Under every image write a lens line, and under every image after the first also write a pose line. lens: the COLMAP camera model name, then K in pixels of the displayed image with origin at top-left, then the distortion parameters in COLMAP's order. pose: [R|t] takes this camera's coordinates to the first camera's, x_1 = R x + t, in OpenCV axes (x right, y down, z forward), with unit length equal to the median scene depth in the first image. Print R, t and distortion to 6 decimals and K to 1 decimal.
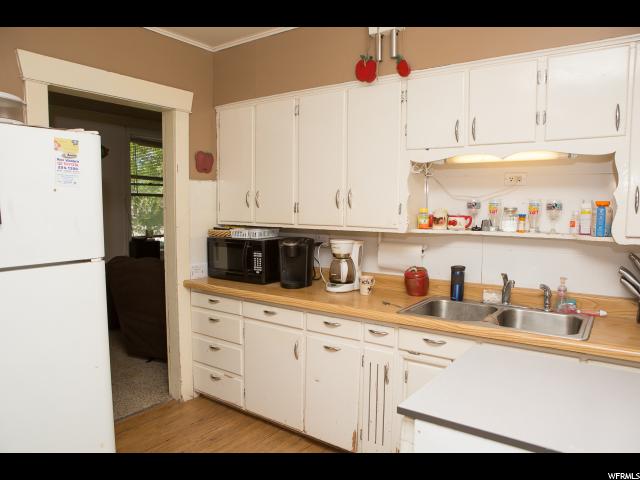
lens RADIAL K [[449.4, 0, 322.6], [0, 449.4, 242.1], [0, 0, 1]] dist [-0.094468, 0.084468]
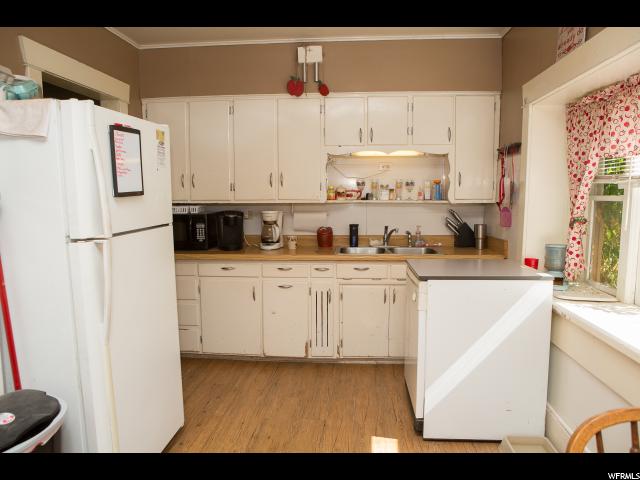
lens RADIAL K [[449.4, 0, 322.6], [0, 449.4, 242.1], [0, 0, 1]] dist [-0.094468, 0.084468]
pose [[0.862152, -0.069455, 0.501867, -0.555745], [0.052790, 0.997482, 0.047358, 0.037287], [-0.503892, -0.014336, 0.863648, -0.259074]]
